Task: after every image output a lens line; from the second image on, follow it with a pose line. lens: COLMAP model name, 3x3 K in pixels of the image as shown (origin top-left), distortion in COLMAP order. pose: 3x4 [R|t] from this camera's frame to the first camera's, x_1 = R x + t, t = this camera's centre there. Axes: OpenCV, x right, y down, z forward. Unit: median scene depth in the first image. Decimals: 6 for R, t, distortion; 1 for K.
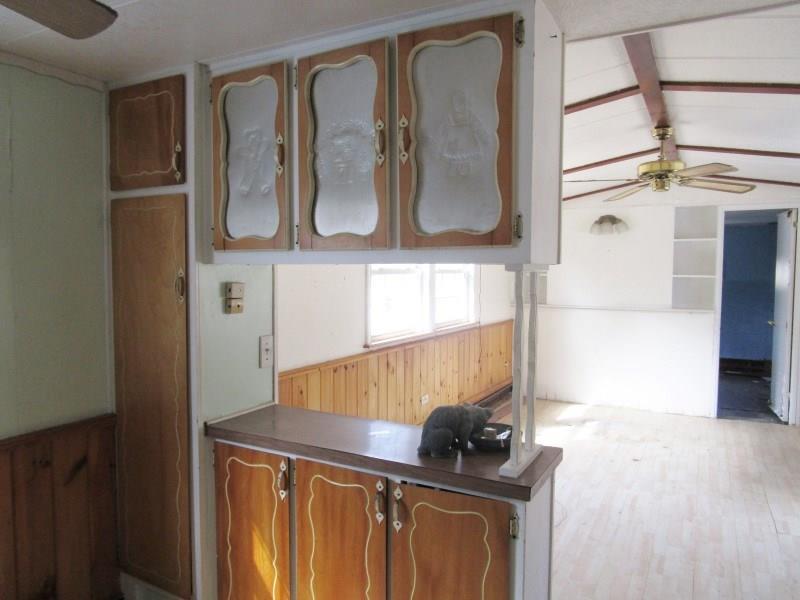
lens RADIAL K [[576.1, 0, 399.7], [0, 576.1, 295.8], [0, 0, 1]] dist [-0.005208, -0.003429]
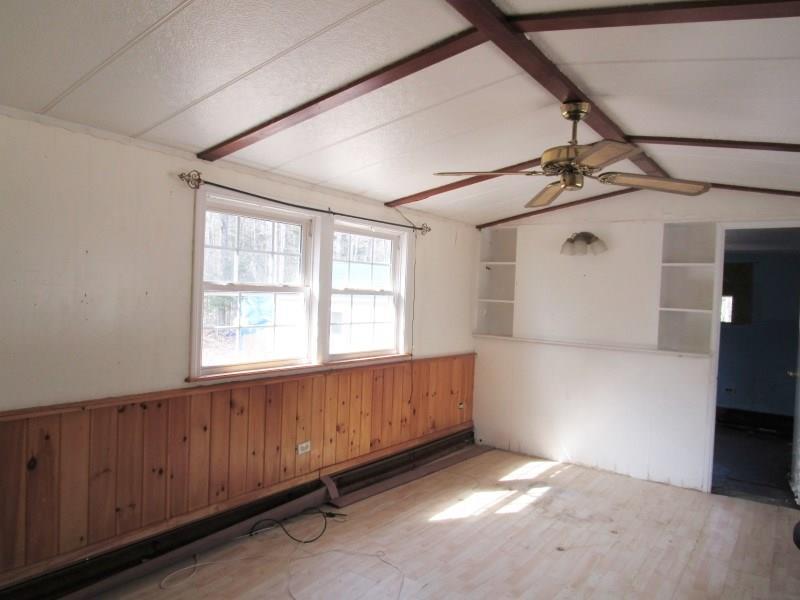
lens RADIAL K [[576.1, 0, 399.2], [0, 576.1, 300.8], [0, 0, 1]] dist [-0.005208, -0.003429]
pose [[0.992224, 0.038858, -0.118242, 0.237140], [-0.042808, 0.998601, -0.031050, -0.006162], [0.116870, 0.035870, 0.992499, 0.184108]]
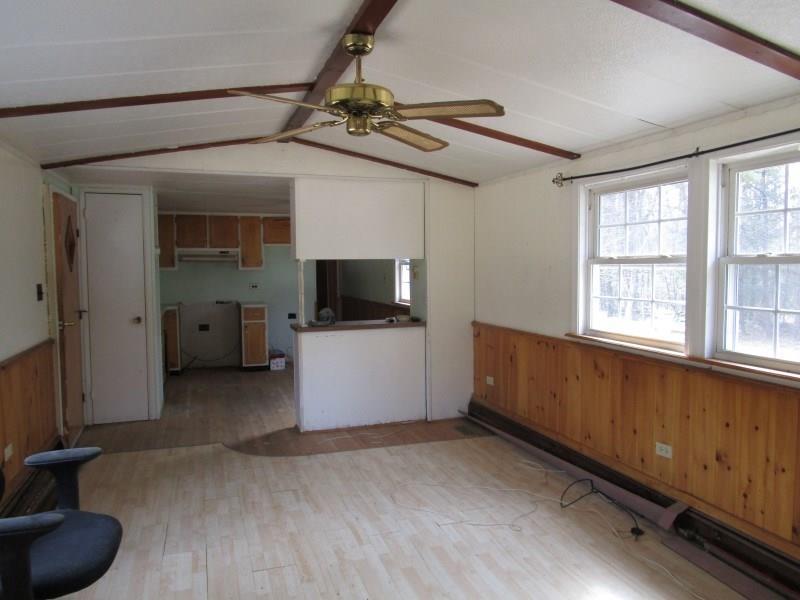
lens RADIAL K [[576.1, 0, 400.2], [0, 576.1, 302.2], [0, 0, 1]] dist [-0.005208, -0.003429]
pose [[-0.674875, 0.050123, -0.736228, 0.663757], [-0.029402, 0.995072, 0.094698, -0.042350], [0.737346, 0.085556, -0.670075, 1.086314]]
